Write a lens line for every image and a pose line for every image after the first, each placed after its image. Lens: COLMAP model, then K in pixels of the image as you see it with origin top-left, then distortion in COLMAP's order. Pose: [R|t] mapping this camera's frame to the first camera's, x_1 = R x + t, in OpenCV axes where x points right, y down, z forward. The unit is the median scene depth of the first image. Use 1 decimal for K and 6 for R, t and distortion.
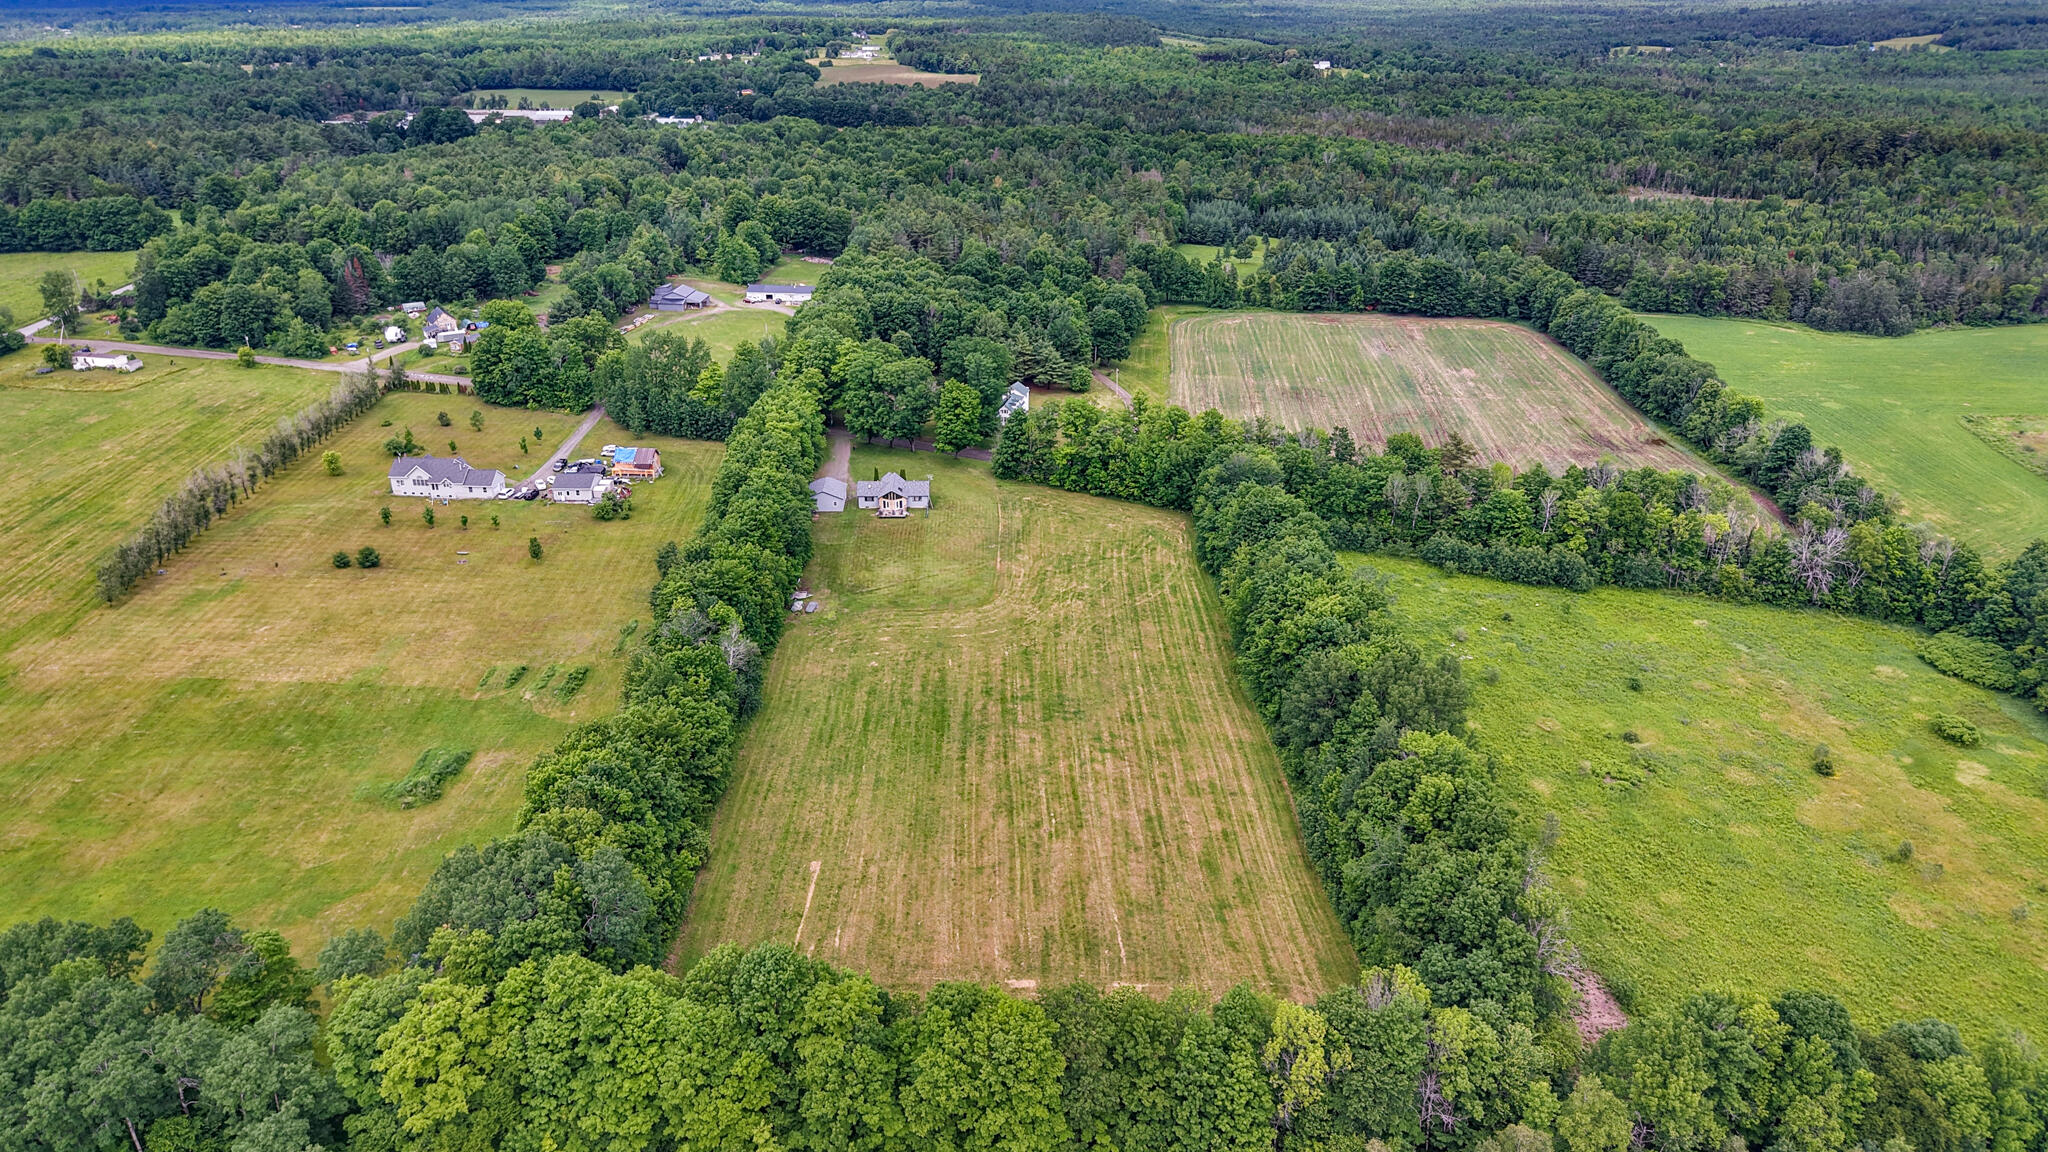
lens RADIAL K [[1354.2, 0, 1021.5], [0, 1354.2, 548.5], [0, 0, 1]] dist [0.000205, -0.003861]
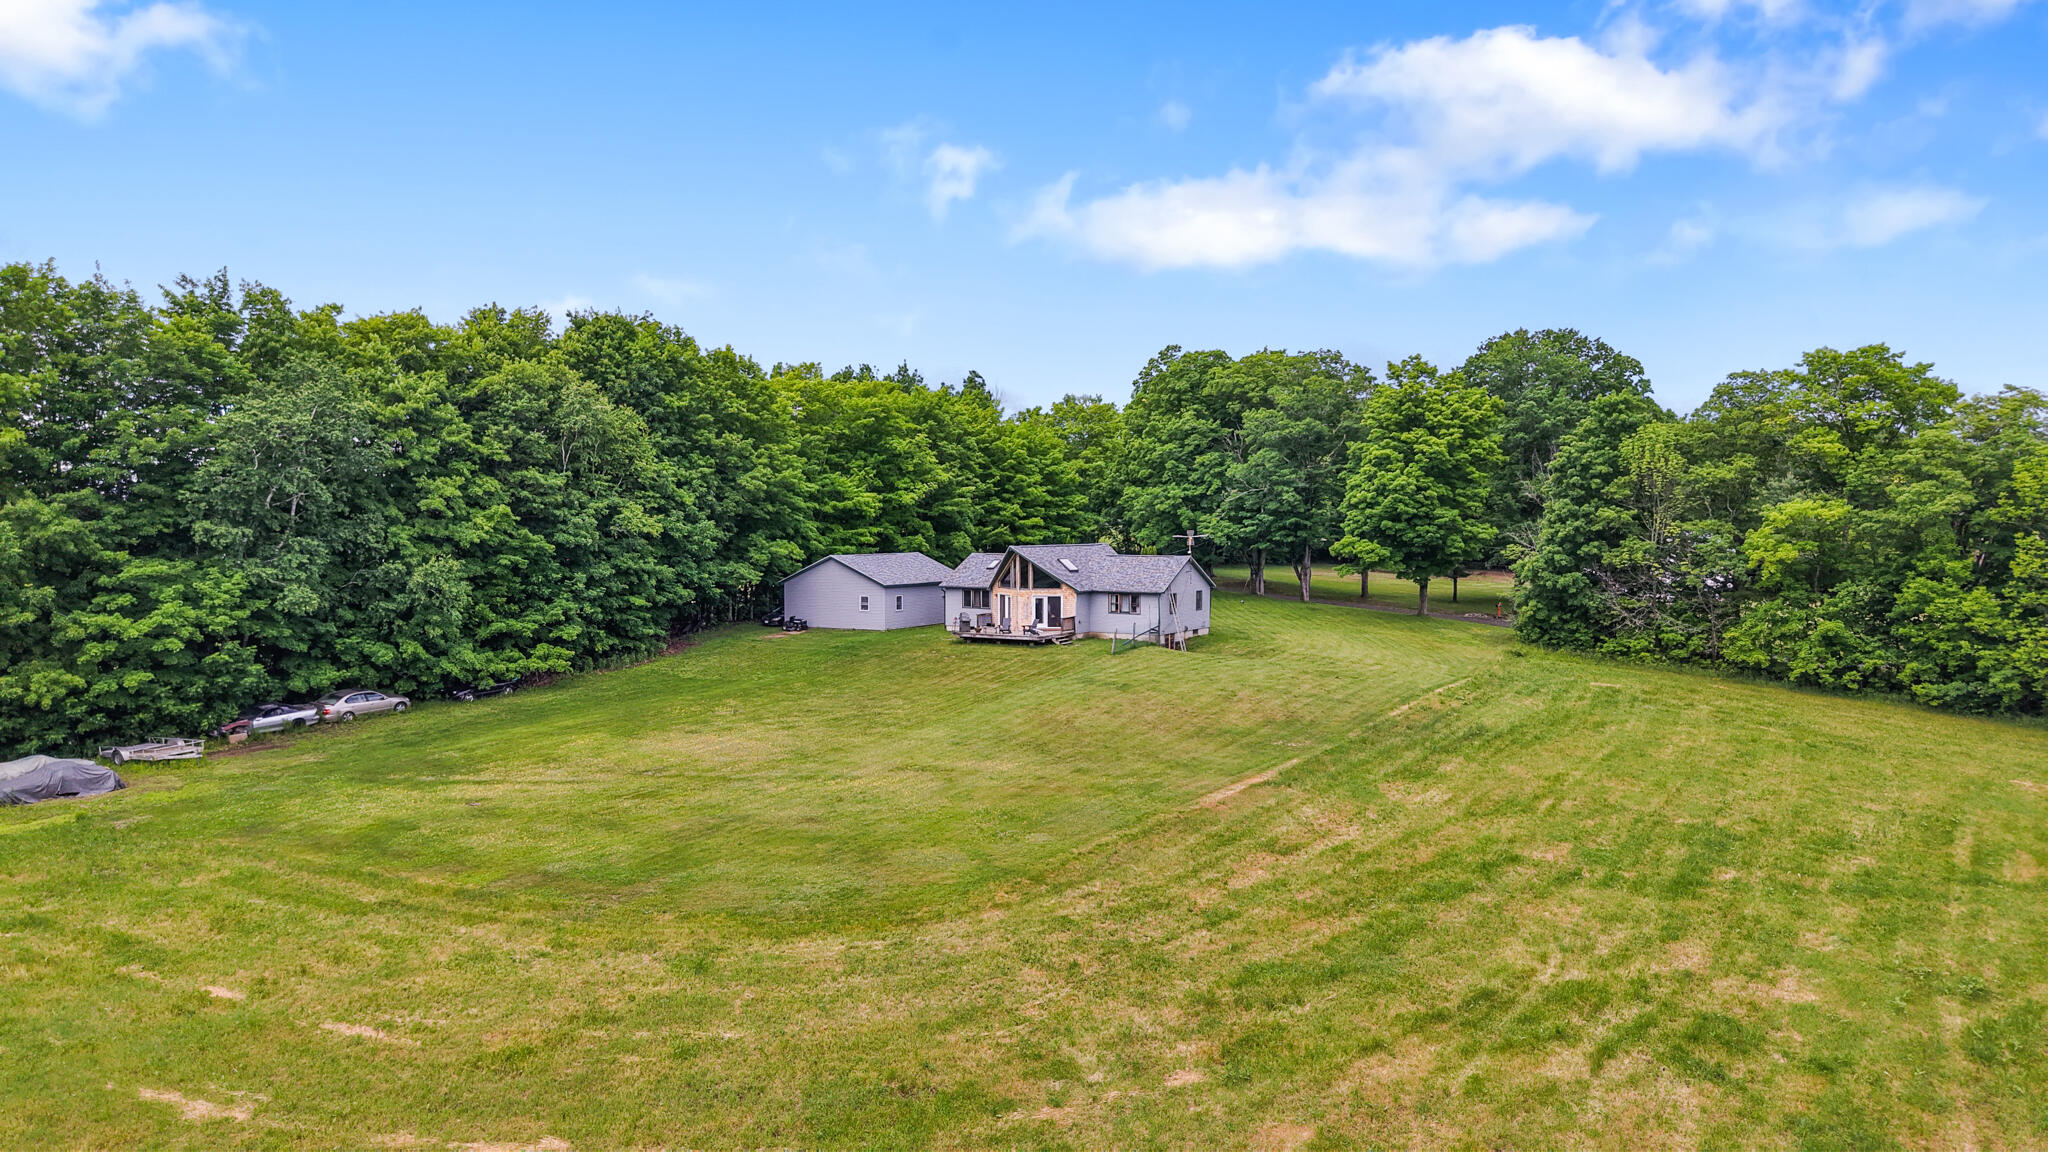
lens RADIAL K [[1334.0, 0, 1010.2], [0, 1334.0, 579.6], [0, 0, 1]] dist [0.007075, 0.000565]
pose [[0.837894, 0.021241, -0.545420, 0.046756], [-0.201630, 0.940612, -0.273120, 0.035072], [0.507227, 0.338819, 0.792415, 0.755337]]
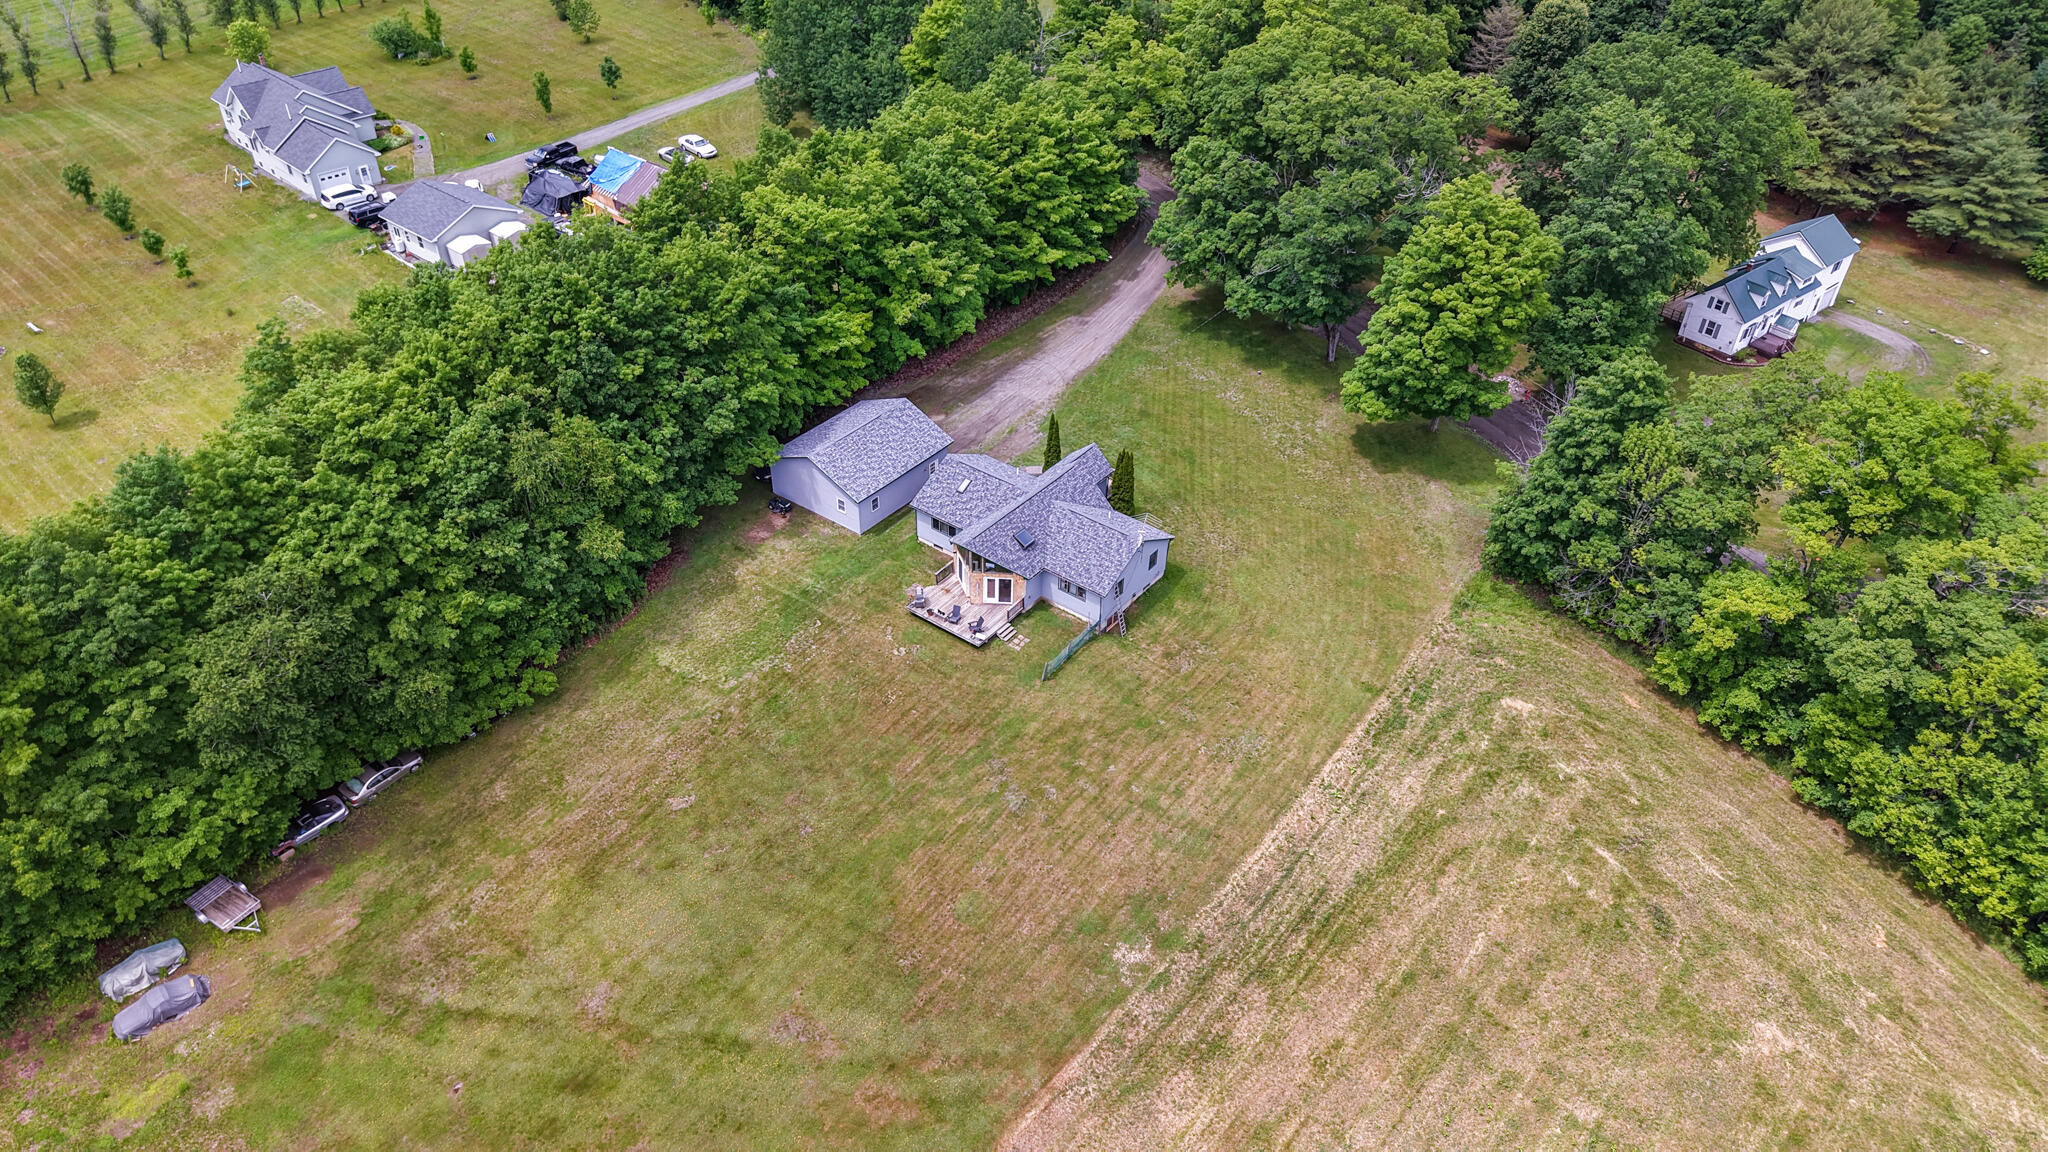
lens RADIAL K [[1354.2, 0, 1021.5], [0, 1354.2, 548.5], [0, 0, 1]] dist [0.000205, -0.003861]
pose [[0.772615, 0.384192, -0.505433, 0.051971], [-0.252825, 0.916455, 0.310146, -0.124496], [0.582362, -0.111838, 0.805200, 0.747173]]
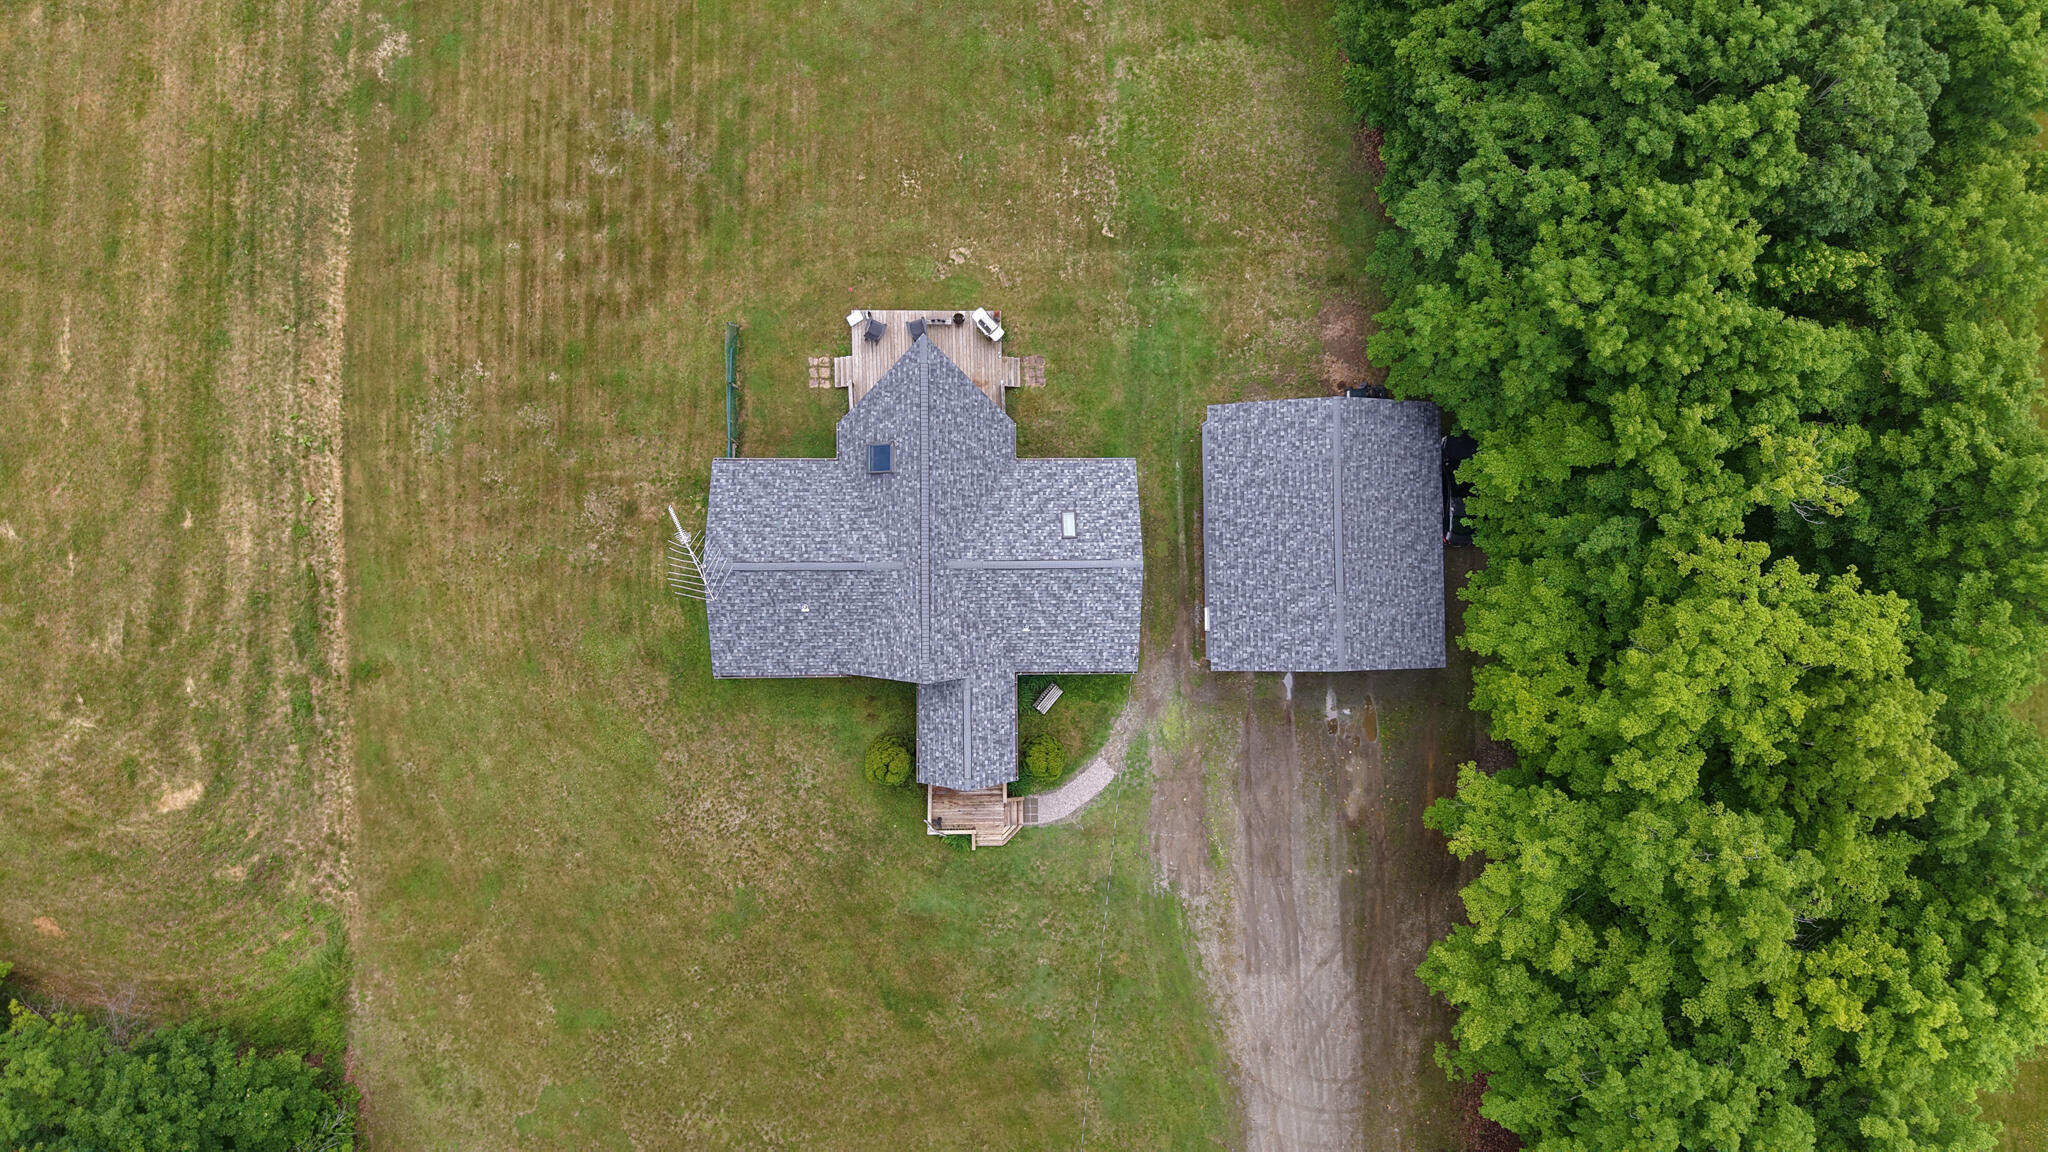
lens RADIAL K [[1354.2, 0, 1021.5], [0, 1354.2, 548.5], [0, 0, 1]] dist [0.000205, -0.003861]
pose [[-0.998332, -0.026995, -0.051033, -0.097824], [-0.037954, -0.359211, 0.932484, -0.195043], [-0.043504, 0.932866, 0.357587, 0.923157]]
